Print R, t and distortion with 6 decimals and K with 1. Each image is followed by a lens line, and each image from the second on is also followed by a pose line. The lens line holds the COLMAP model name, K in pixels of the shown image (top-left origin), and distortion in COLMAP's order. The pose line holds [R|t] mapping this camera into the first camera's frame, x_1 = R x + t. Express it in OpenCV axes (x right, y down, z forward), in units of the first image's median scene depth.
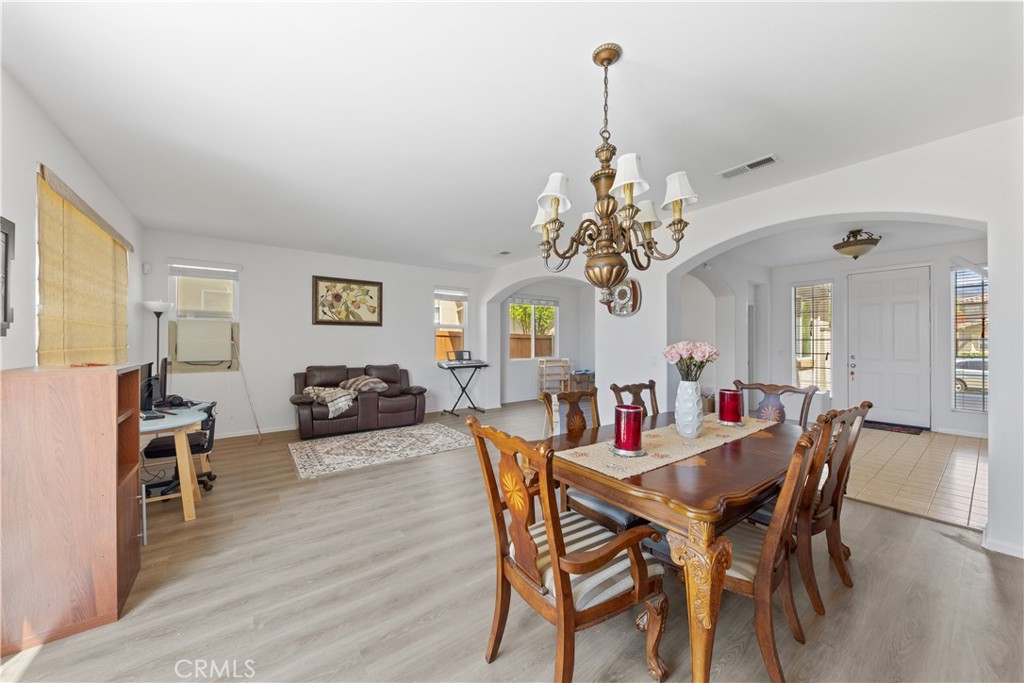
lens RADIAL K [[359.3, 0, 509.8], [0, 359.3, 341.9], [0, 0, 1]] dist [0.023726, -0.007607]
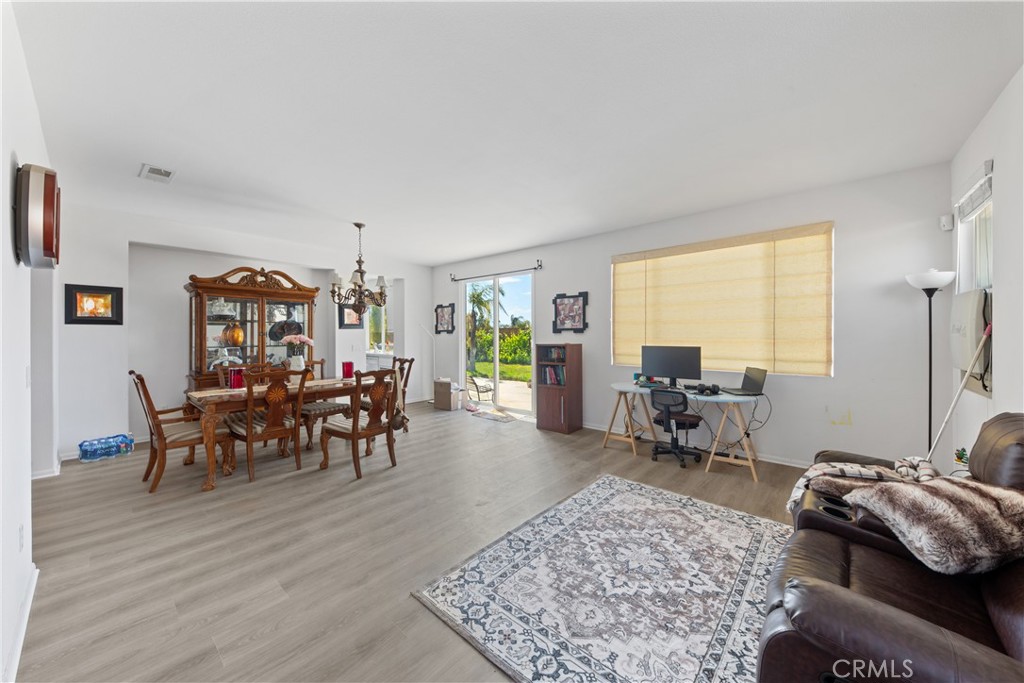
lens RADIAL K [[359.3, 0, 509.8], [0, 359.3, 341.9], [0, 0, 1]] dist [0.023726, -0.007607]
pose [[-0.976617, 0.004113, -0.214947, -0.097710], [0.000300, 0.999842, 0.017766, 0.001728], [0.214986, 0.017286, -0.976464, 1.666617]]
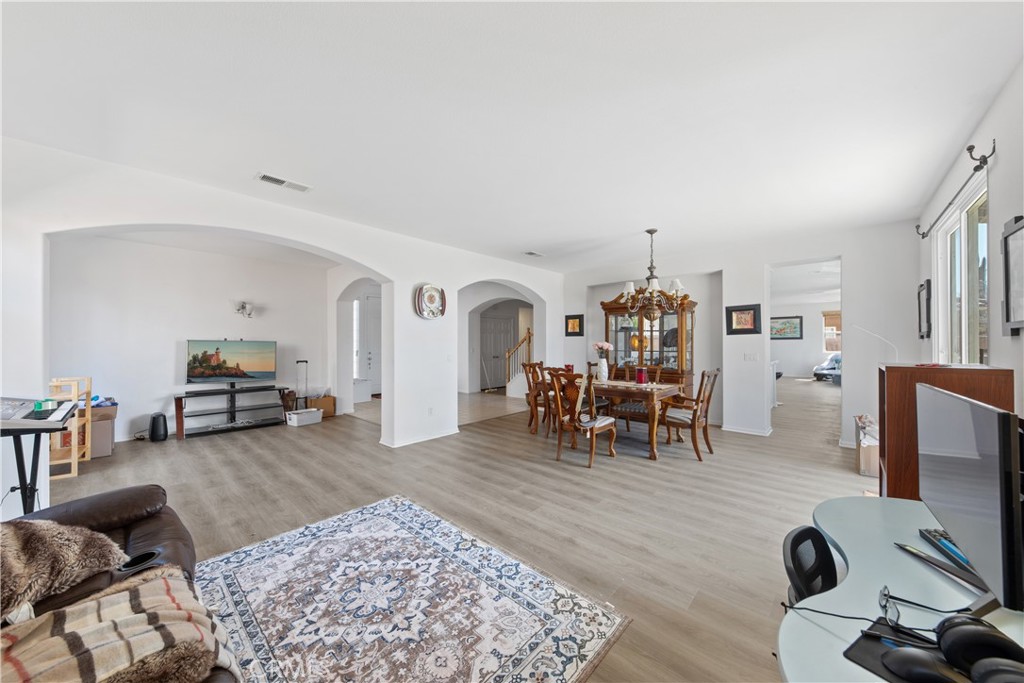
lens RADIAL K [[359.3, 0, 509.8], [0, 359.3, 341.9], [0, 0, 1]] dist [0.023726, -0.007607]
pose [[-0.194568, -0.001703, 0.980888, -0.908668], [-0.000384, 0.999999, 0.001660, -0.002078], [-0.980889, -0.000053, -0.194569, 1.101920]]
